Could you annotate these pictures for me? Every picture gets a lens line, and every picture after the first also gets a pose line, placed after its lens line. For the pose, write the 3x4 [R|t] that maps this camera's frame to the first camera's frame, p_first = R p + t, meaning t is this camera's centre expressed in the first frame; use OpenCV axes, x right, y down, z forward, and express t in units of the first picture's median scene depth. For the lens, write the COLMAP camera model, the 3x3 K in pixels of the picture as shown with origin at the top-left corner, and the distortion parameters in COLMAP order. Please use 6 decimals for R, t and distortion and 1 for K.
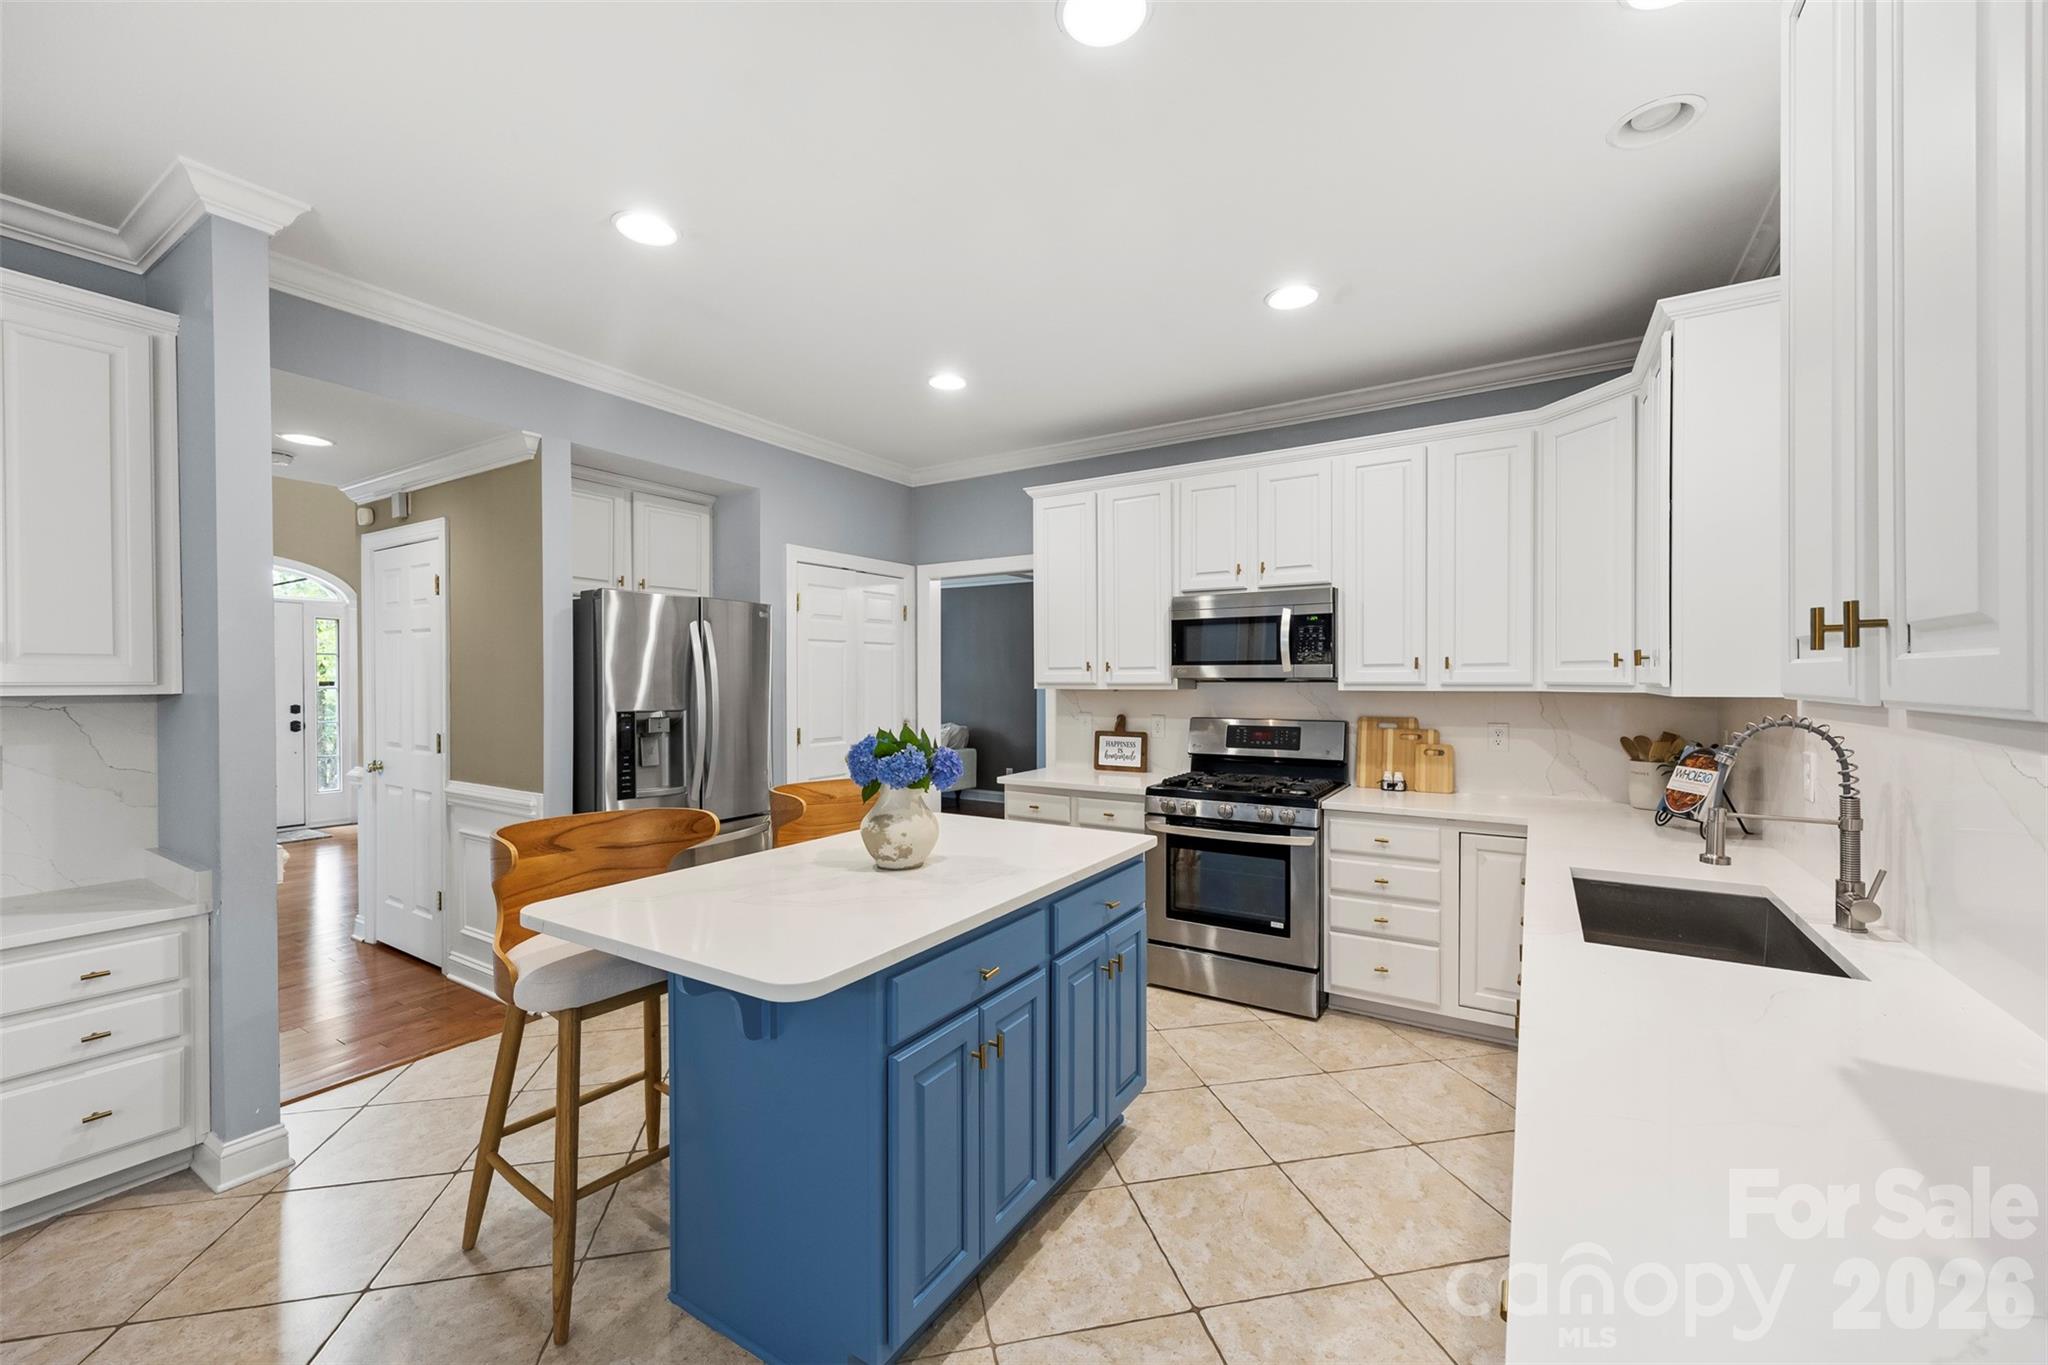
lens RADIAL K [[817.7, 0, 1031.2], [0, 817.7, 690.4], [0, 0, 1]] dist [0.003312, -0.001254]
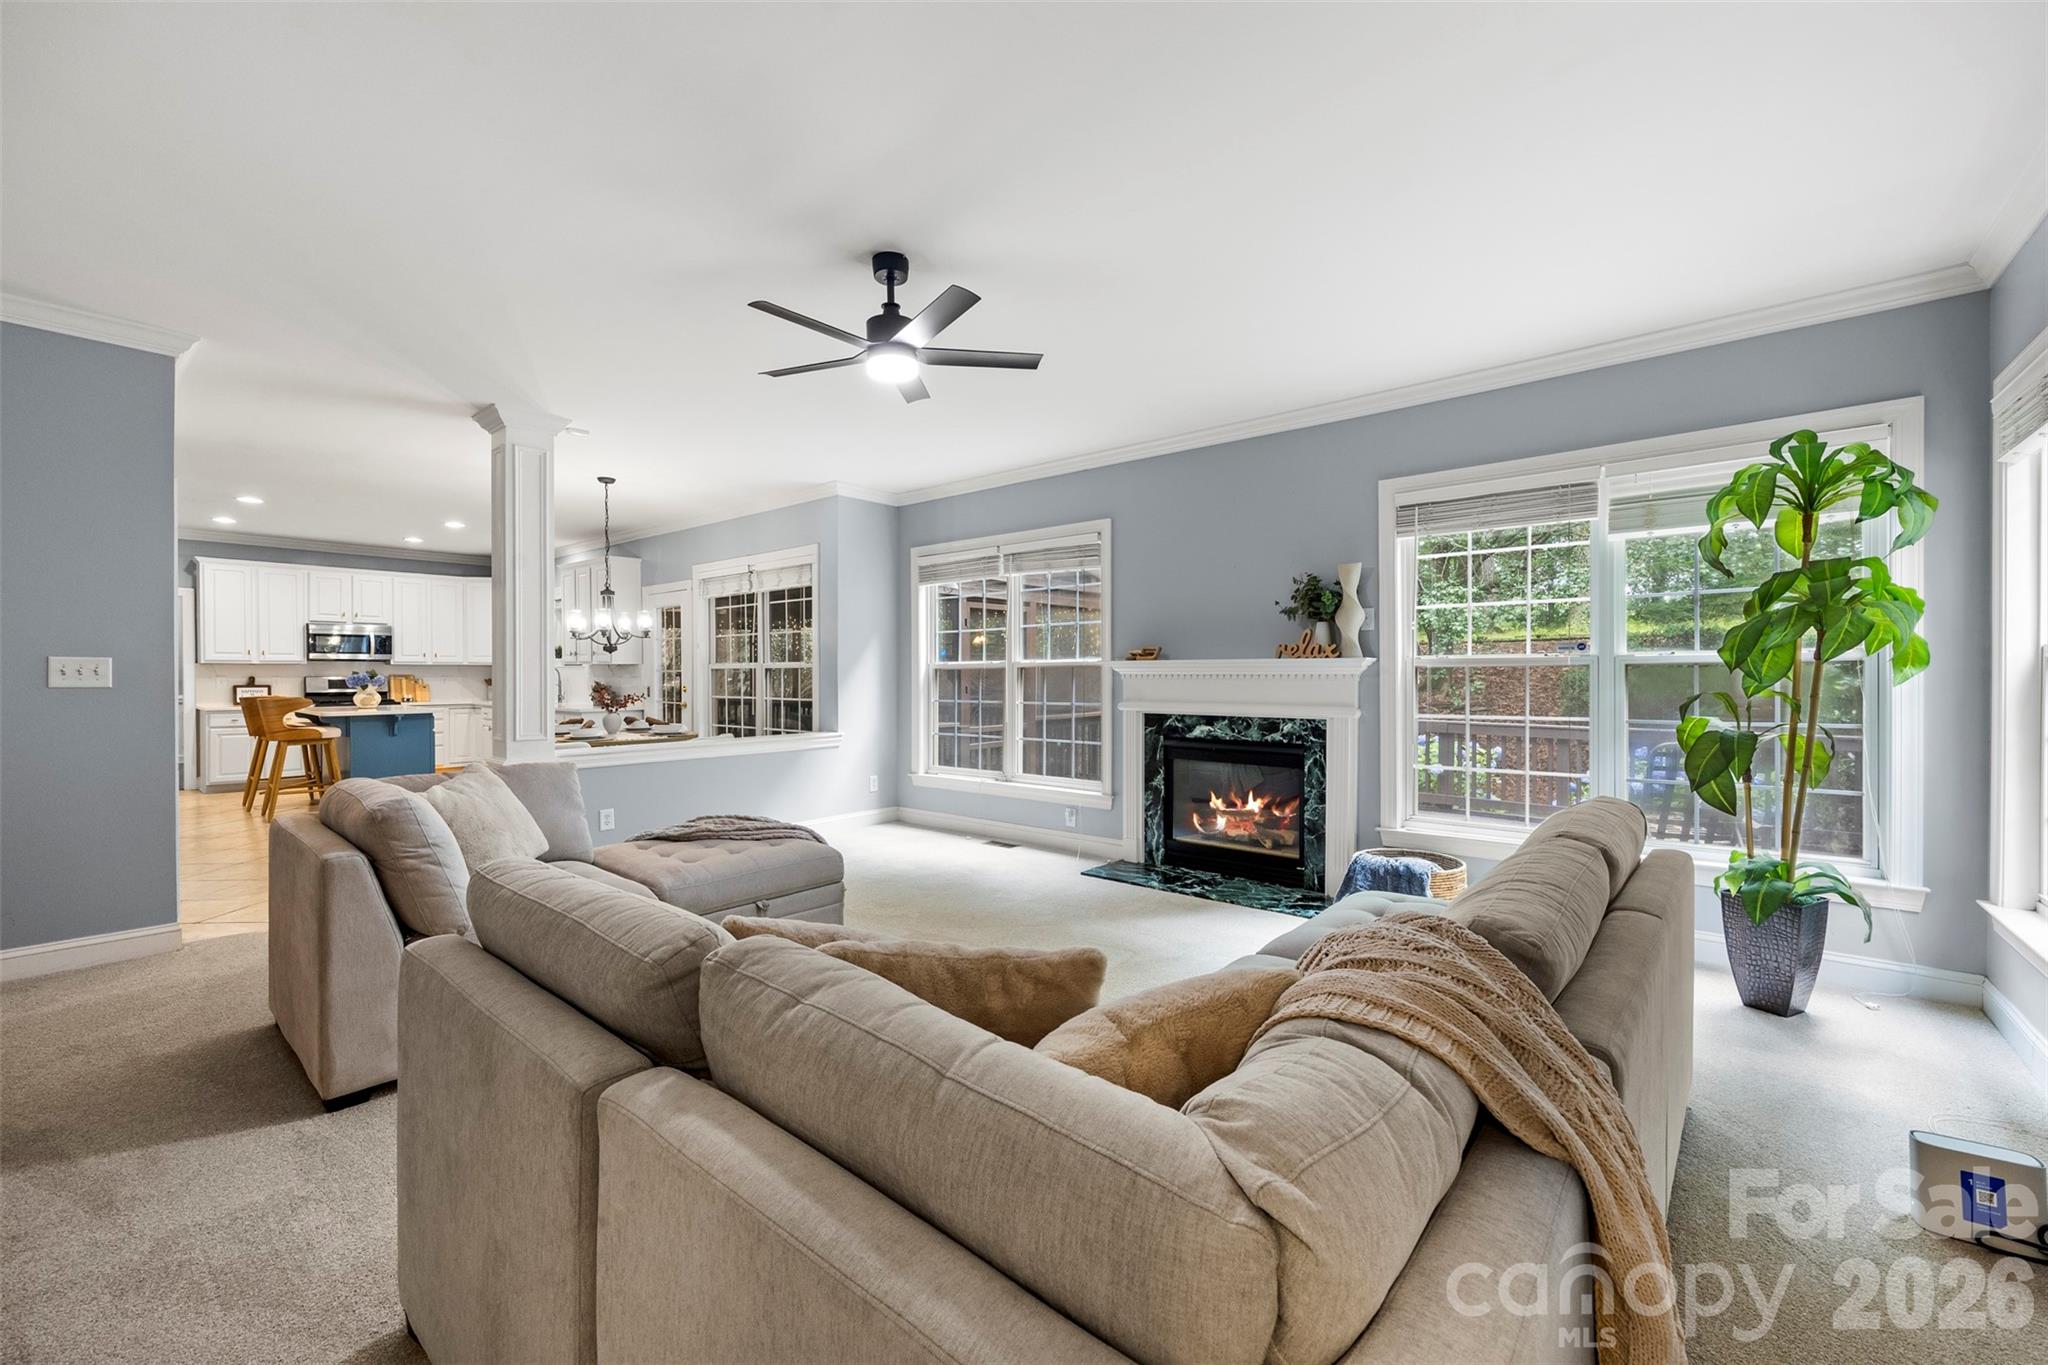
lens RADIAL K [[817.7, 0, 1023.6], [0, 817.7, 679.4], [0, 0, 1]] dist [0.003312, -0.001254]
pose [[0.146864, -0.009174, 0.989114, -1.842344], [0.011513, 0.999905, 0.007564, 0.050182], [-0.989090, 0.010277, 0.146956, -1.346214]]
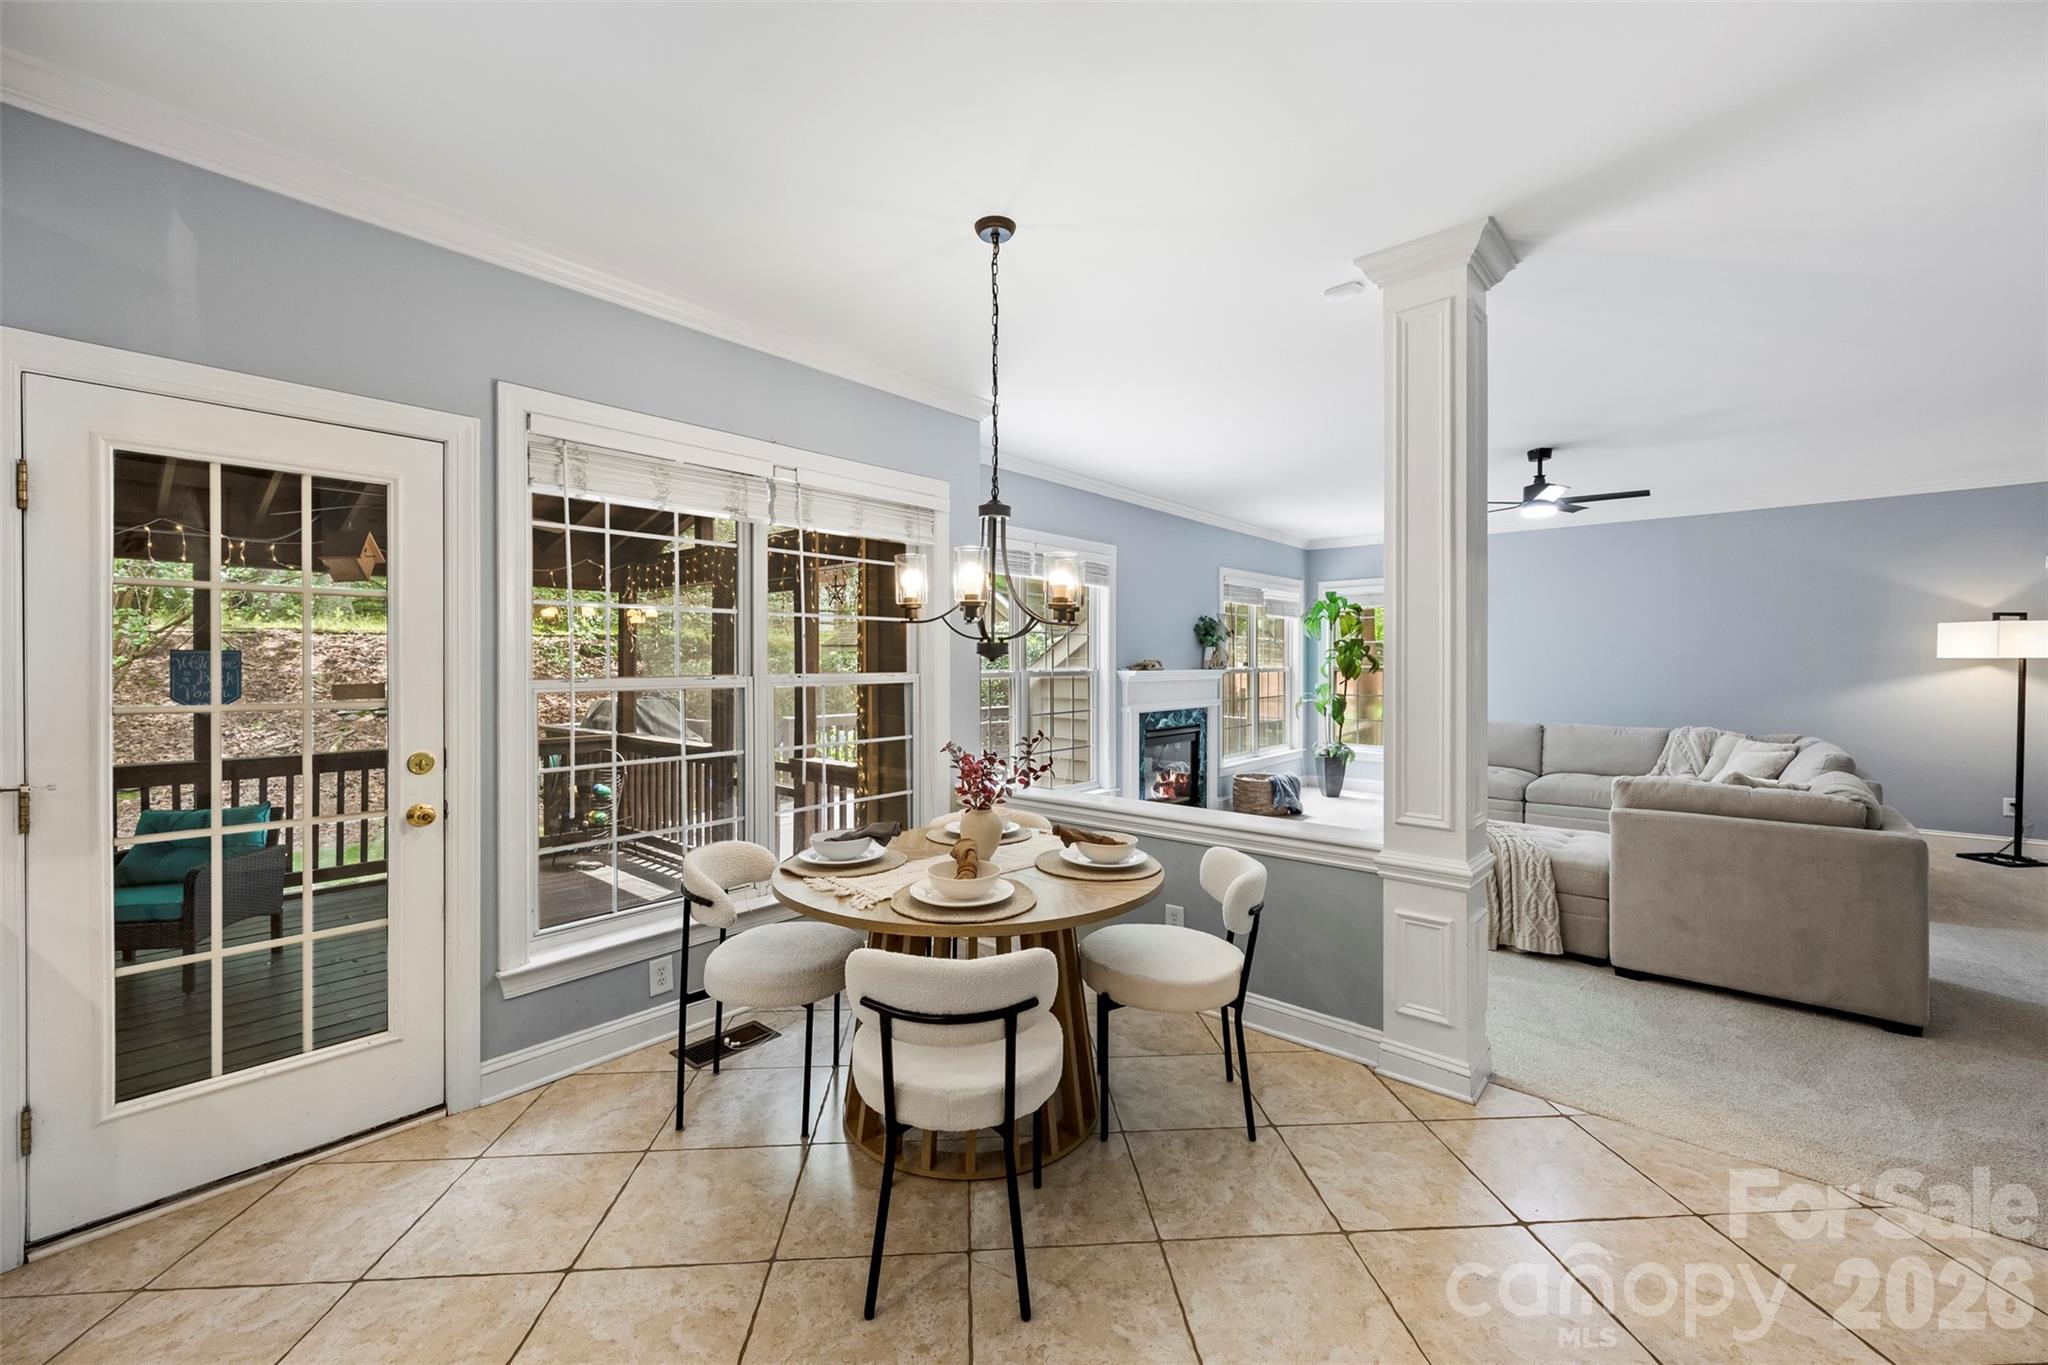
lens RADIAL K [[817.7, 0, 1012.9], [0, 817.7, 666.0], [0, 0, 1]] dist [0.003312, -0.001254]
pose [[-0.986182, -0.003186, 0.165635, -0.479932], [-0.000279, 0.999846, 0.017568, -0.006462], [-0.165665, 0.017279, -0.986031, 0.350109]]
